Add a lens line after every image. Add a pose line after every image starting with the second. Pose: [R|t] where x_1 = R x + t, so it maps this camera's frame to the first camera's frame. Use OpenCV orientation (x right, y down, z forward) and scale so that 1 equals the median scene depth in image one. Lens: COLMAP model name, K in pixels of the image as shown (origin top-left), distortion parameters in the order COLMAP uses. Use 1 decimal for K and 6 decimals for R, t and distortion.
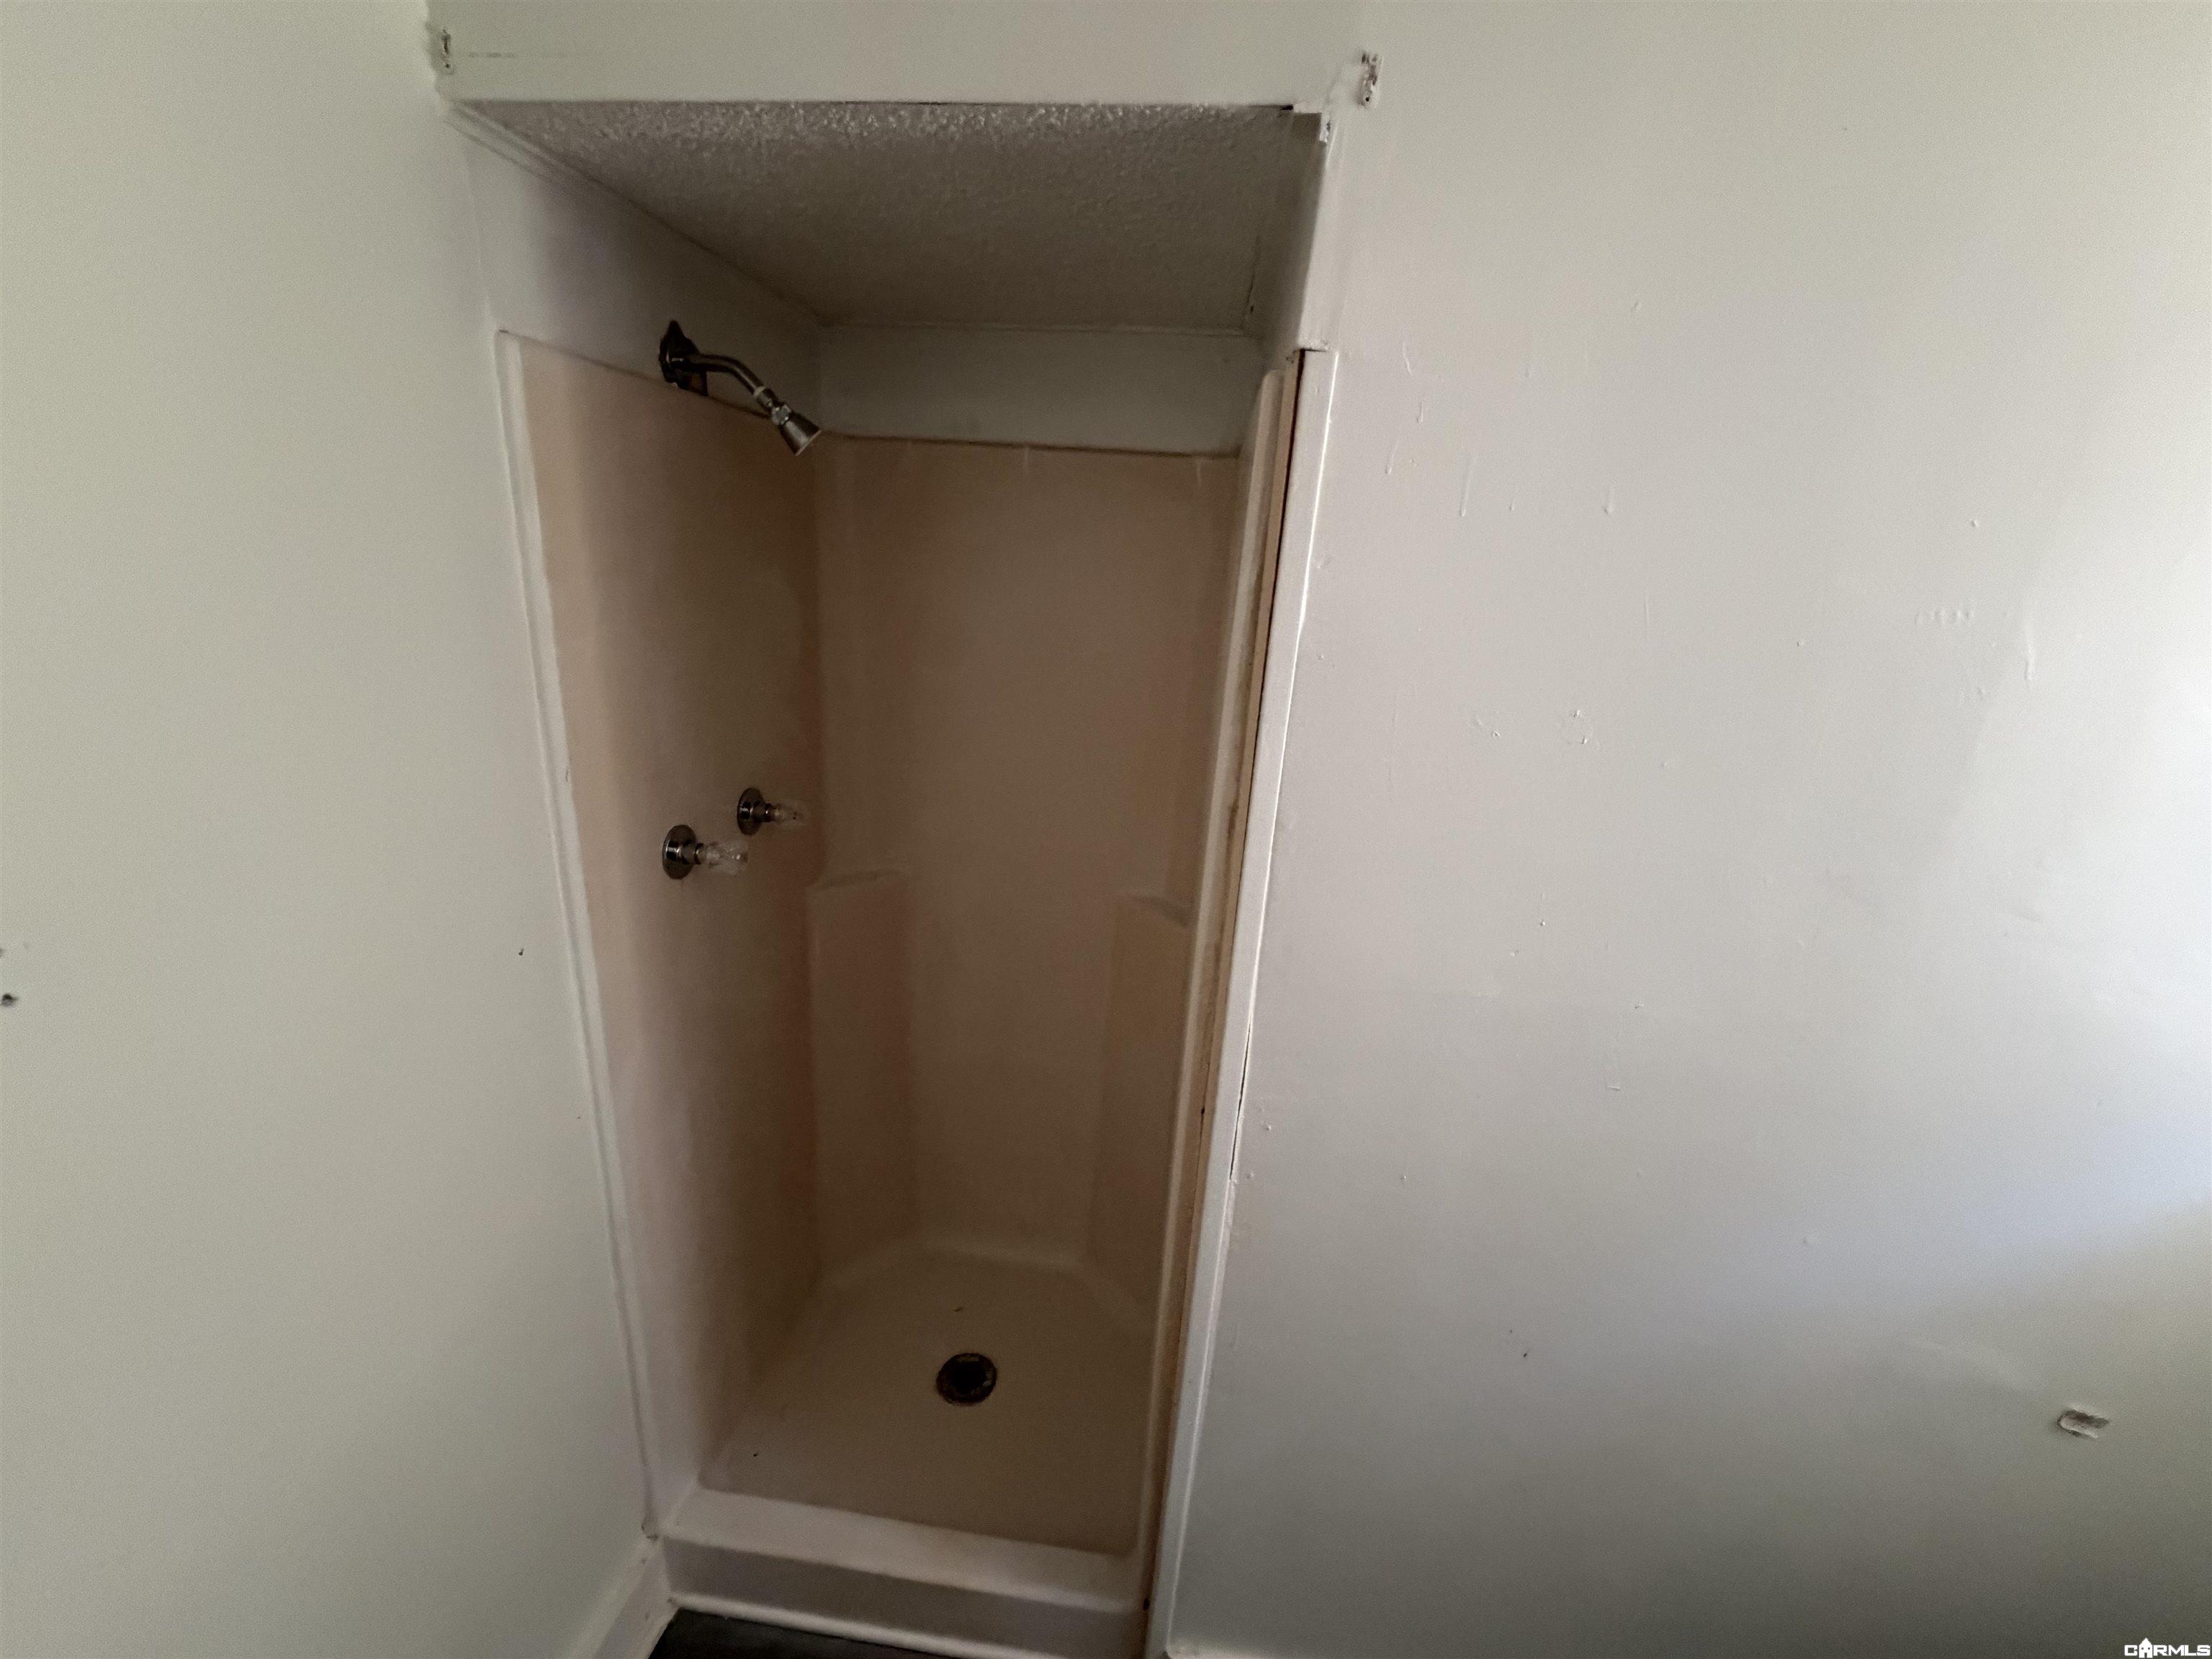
lens RADIAL K [[879.1, 0, 1104.3], [0, 879.1, 837.0], [0, 0, 1]] dist [0.000074, 0.000258]
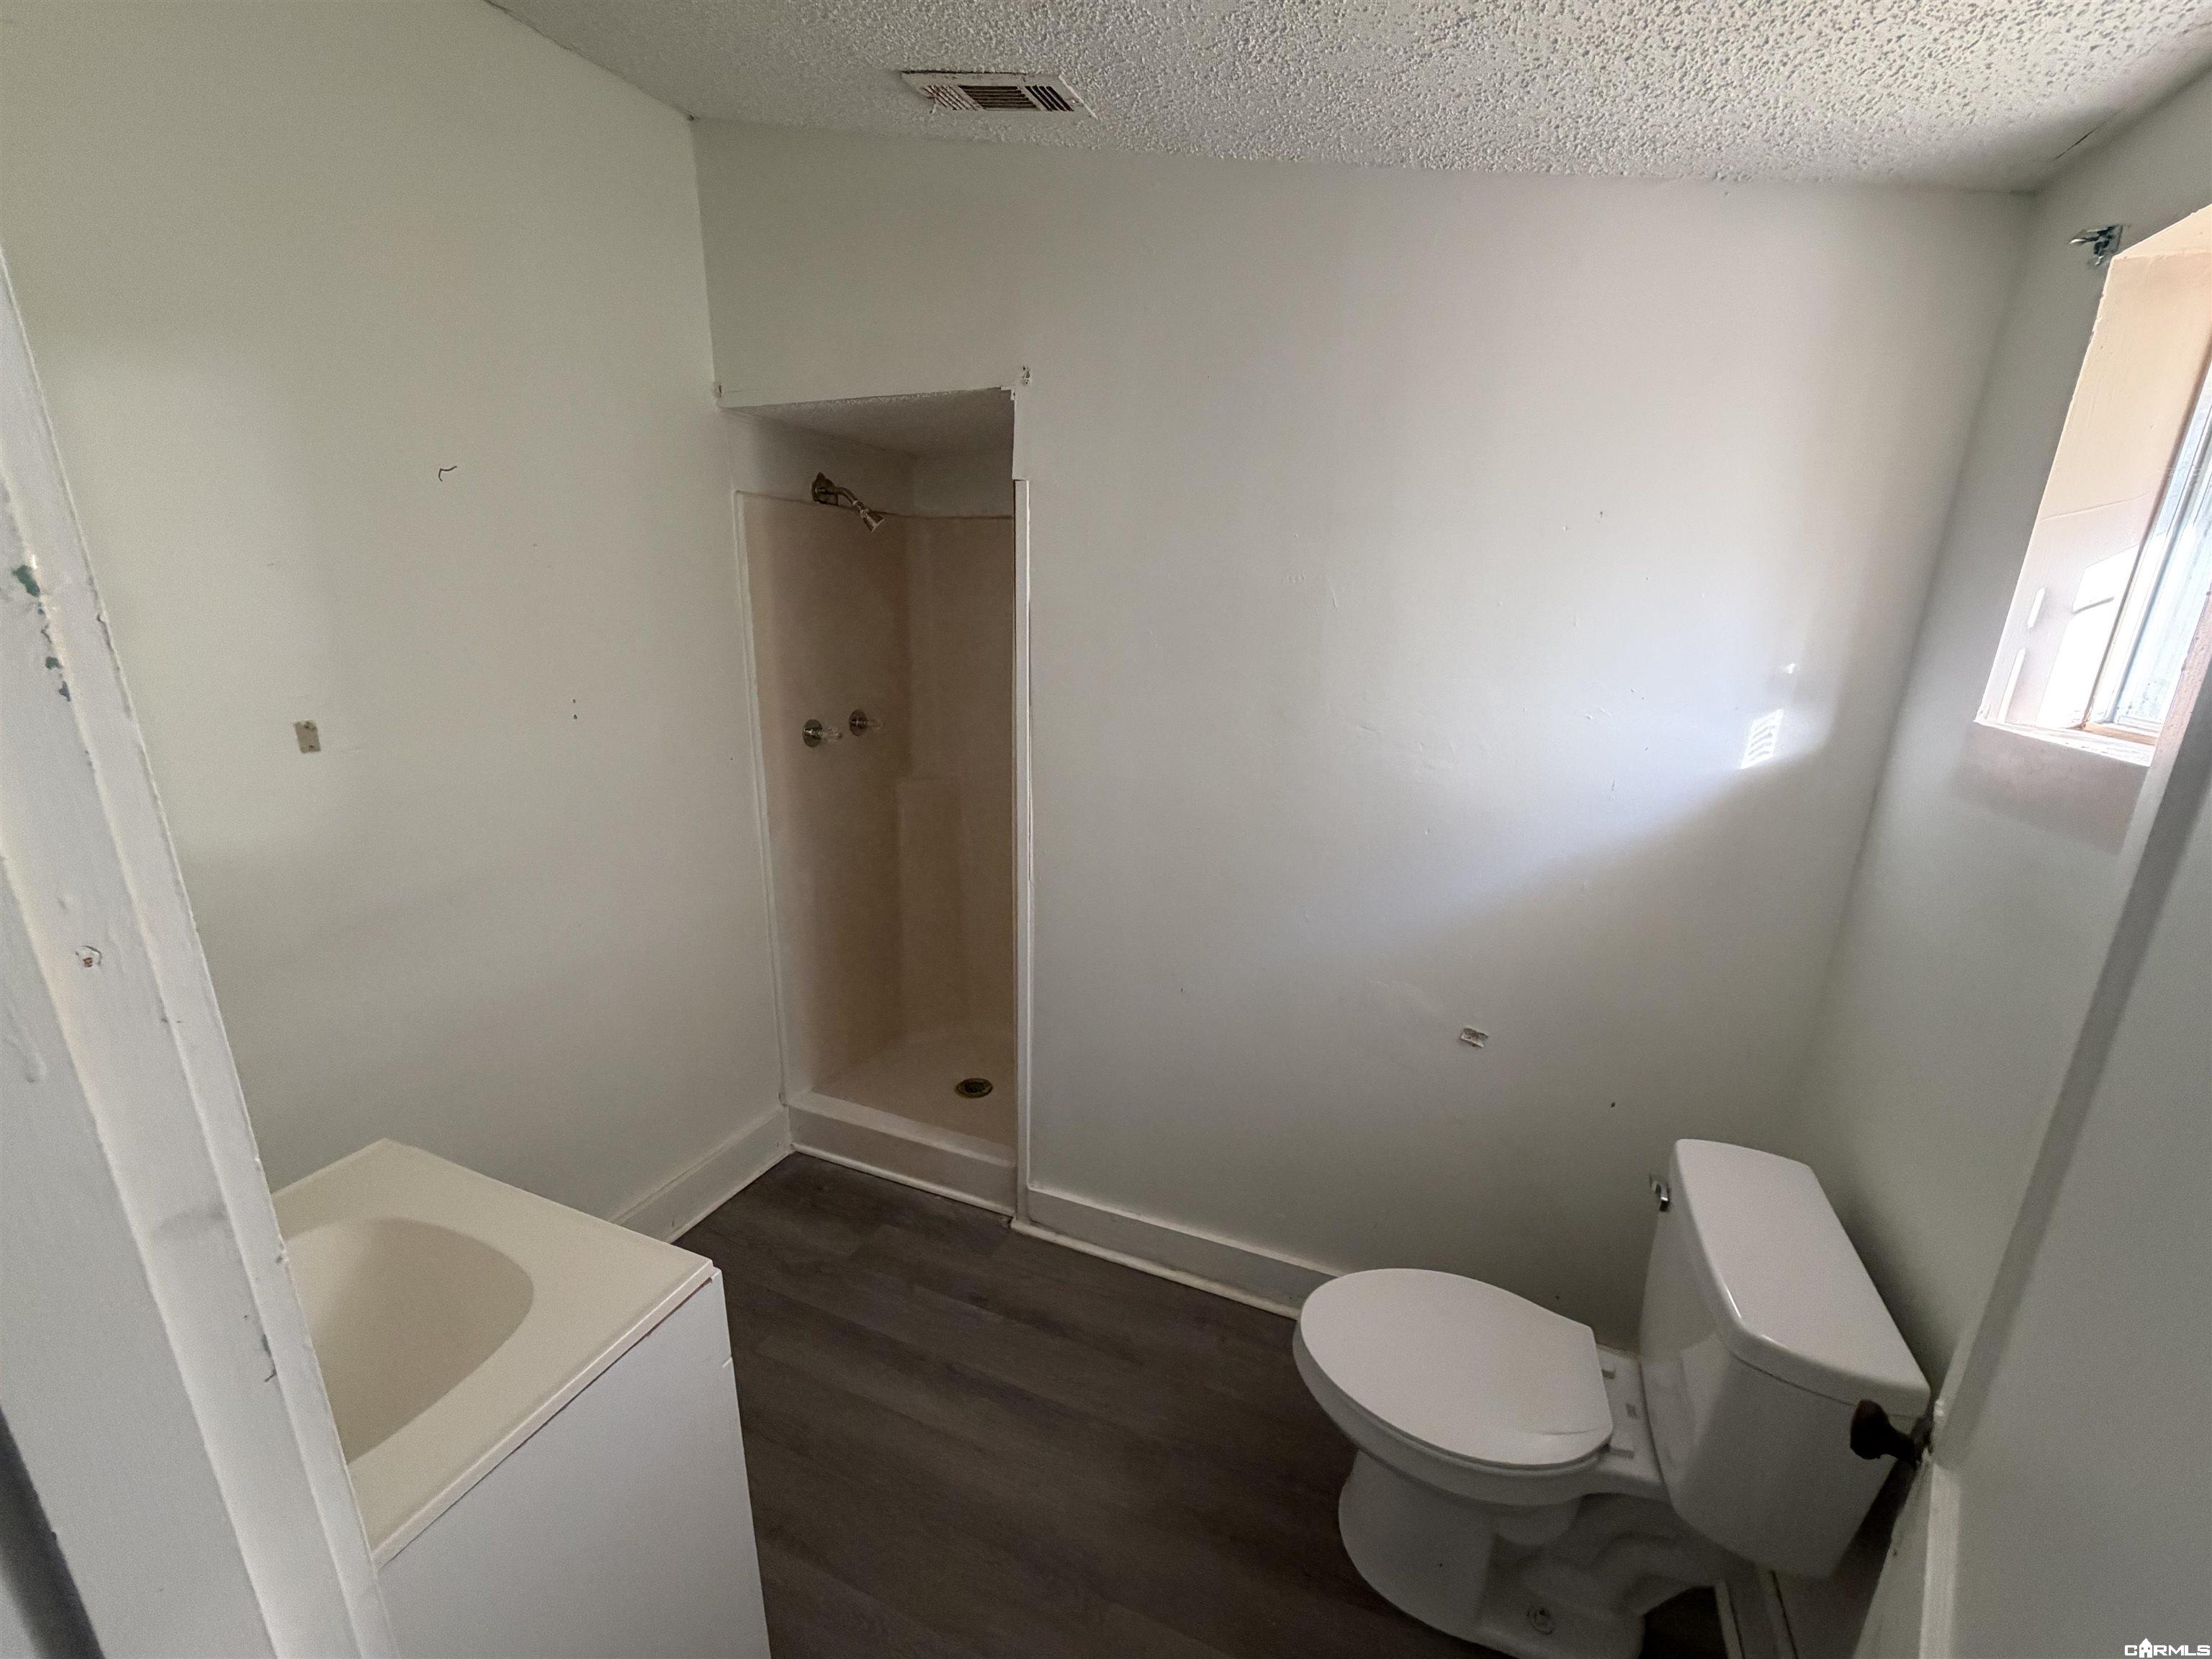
lens RADIAL K [[879.1, 0, 1107.0], [0, 879.1, 828.0], [0, 0, 1]] dist [0.000074, 0.000258]
pose [[0.962459, 0.030294, -0.269730, 0.735200], [-0.045508, 0.997695, -0.050329, 0.317274], [0.267584, 0.060714, 0.961620, -0.750264]]
